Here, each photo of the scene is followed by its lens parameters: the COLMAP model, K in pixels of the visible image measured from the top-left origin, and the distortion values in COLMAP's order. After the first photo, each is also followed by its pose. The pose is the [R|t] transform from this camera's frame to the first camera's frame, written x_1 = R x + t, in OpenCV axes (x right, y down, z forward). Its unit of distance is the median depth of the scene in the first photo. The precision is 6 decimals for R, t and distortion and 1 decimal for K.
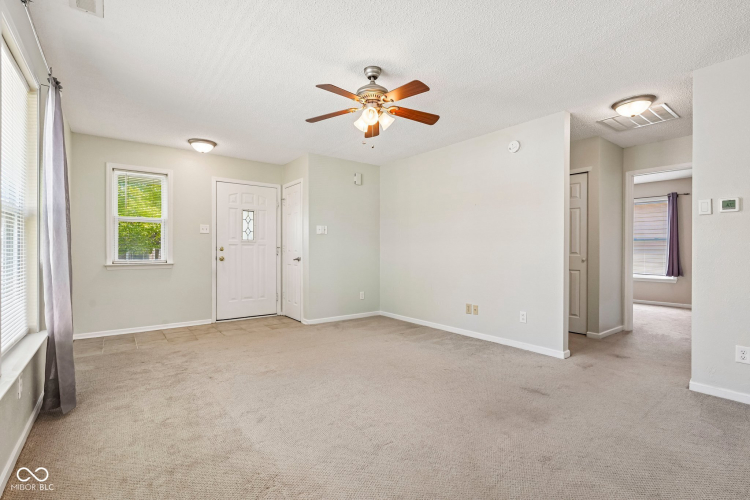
lens RADIAL K [[347.0, 0, 370.4], [0, 347.0, 251.0], [0, 0, 1]] dist [-0.001345, -0.000018]
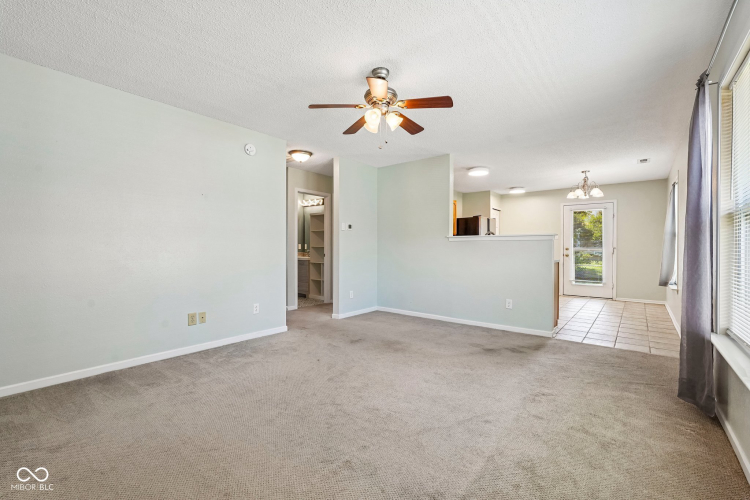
lens RADIAL K [[328.2, 0, 375.0], [0, 328.2, 250.0], [0, 0, 1]] dist [-0.017258, 0.009017]
pose [[-0.244306, -0.008386, 0.969662, -0.538649], [-0.000448, 0.999963, 0.008535, -0.004350], [-0.969698, 0.001651, -0.244301, 0.723956]]
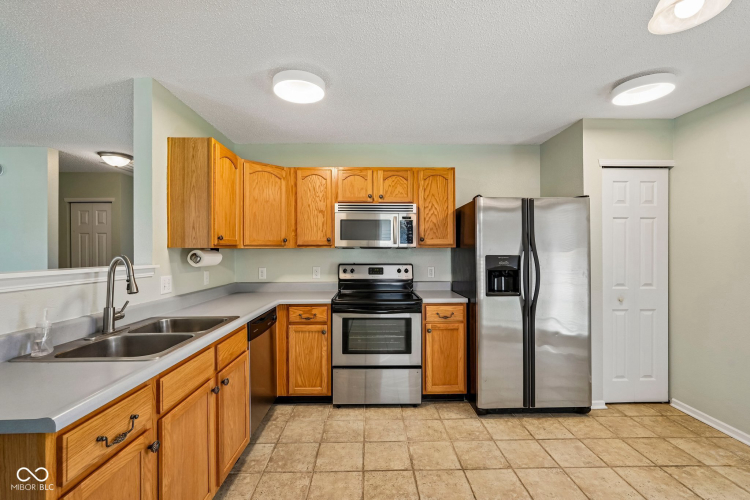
lens RADIAL K [[328.2, 0, 375.0], [0, 328.2, 250.0], [0, 0, 1]] dist [-0.017258, 0.009017]
pose [[0.582473, -0.002198, 0.812847, 0.247366], [0.008661, 0.999956, -0.003502, -0.055083], [-0.812804, 0.009080, 0.582466, -0.307851]]
